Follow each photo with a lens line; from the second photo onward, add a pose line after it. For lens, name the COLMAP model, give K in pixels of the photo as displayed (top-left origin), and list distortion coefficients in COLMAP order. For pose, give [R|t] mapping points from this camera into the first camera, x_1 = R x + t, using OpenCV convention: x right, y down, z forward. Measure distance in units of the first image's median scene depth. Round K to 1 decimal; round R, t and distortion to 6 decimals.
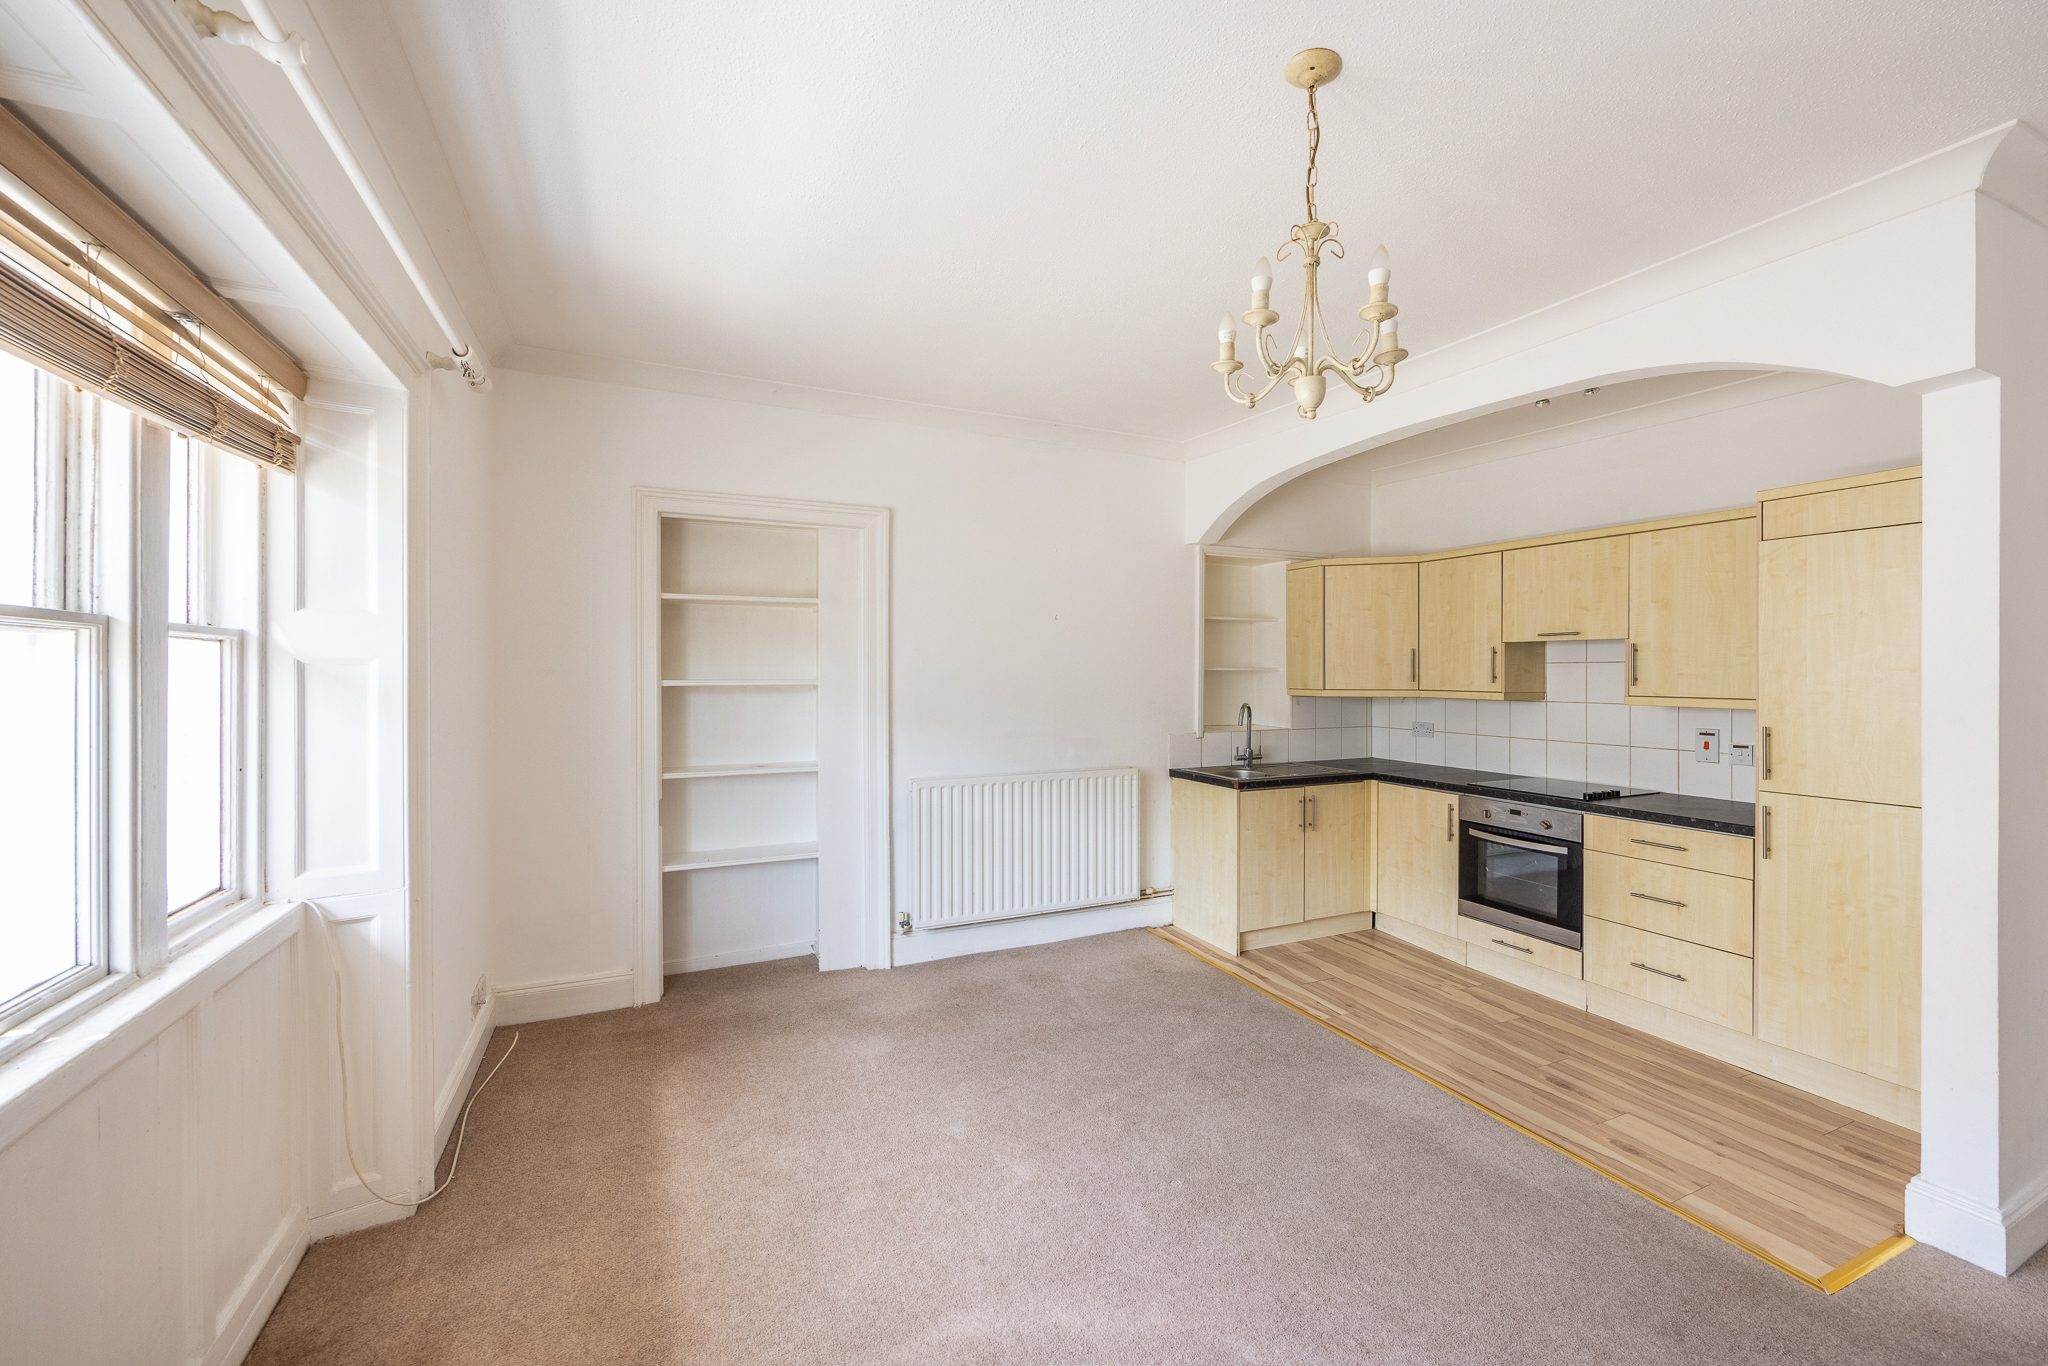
lens RADIAL K [[843.2, 0, 1031.7], [0, 843.2, 674.8], [0, 0, 1]] dist [0.005937, 0.000075]
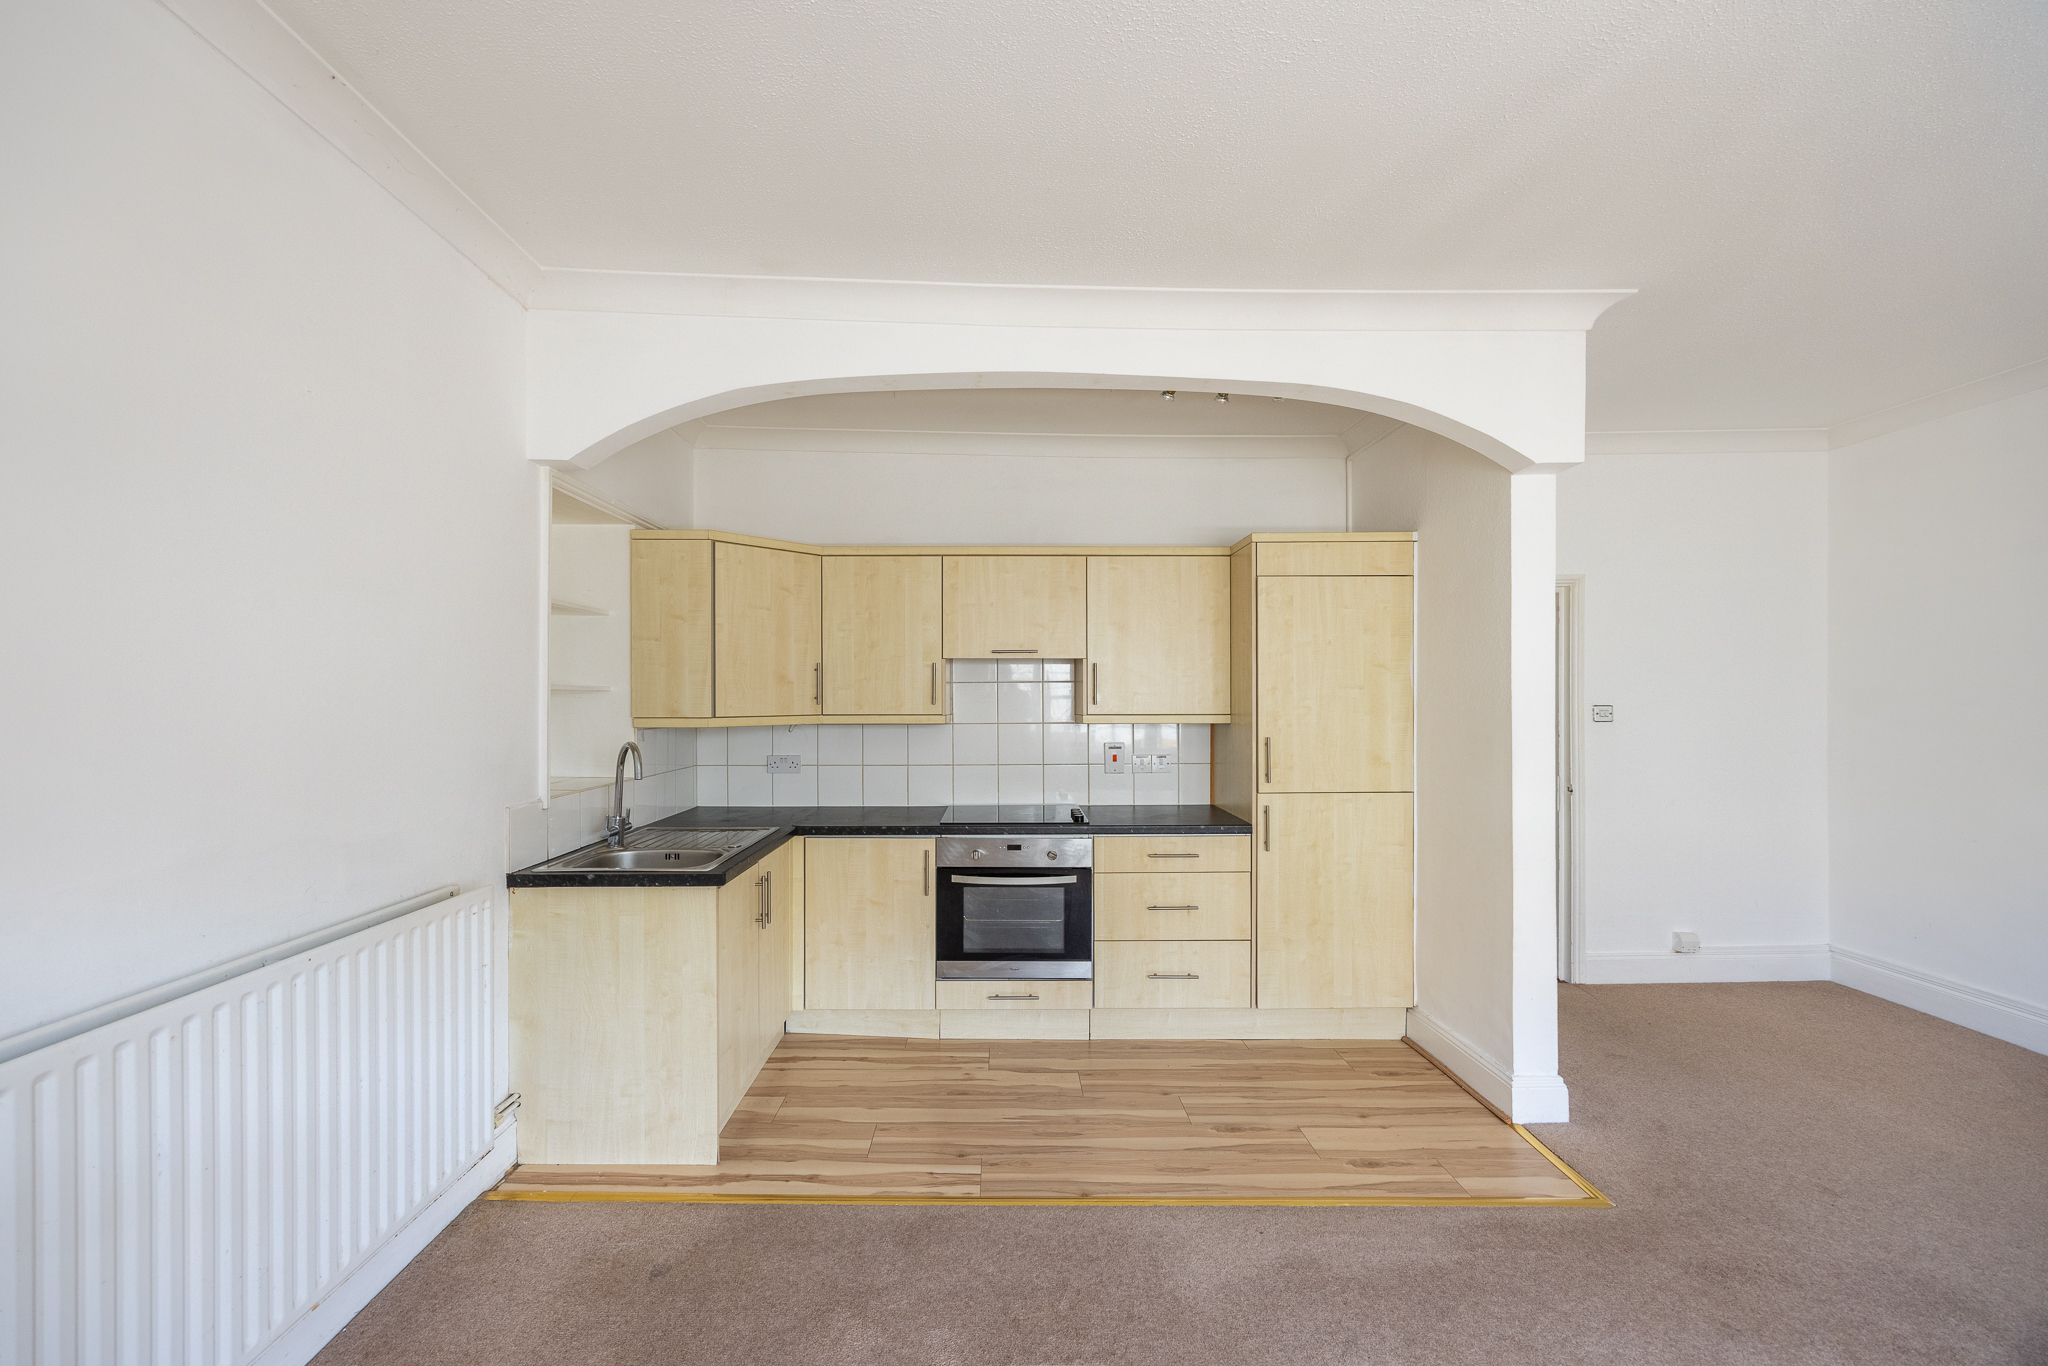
lens RADIAL K [[843.2, 0, 984.2], [0, 843.2, 698.4], [0, 0, 1]] dist [0.005937, 0.000075]
pose [[0.409951, -0.003179, 0.912102, -0.249887], [0.006967, 0.999976, 0.000354, 0.003798], [-0.912081, 0.006210, 0.409963, 0.638699]]
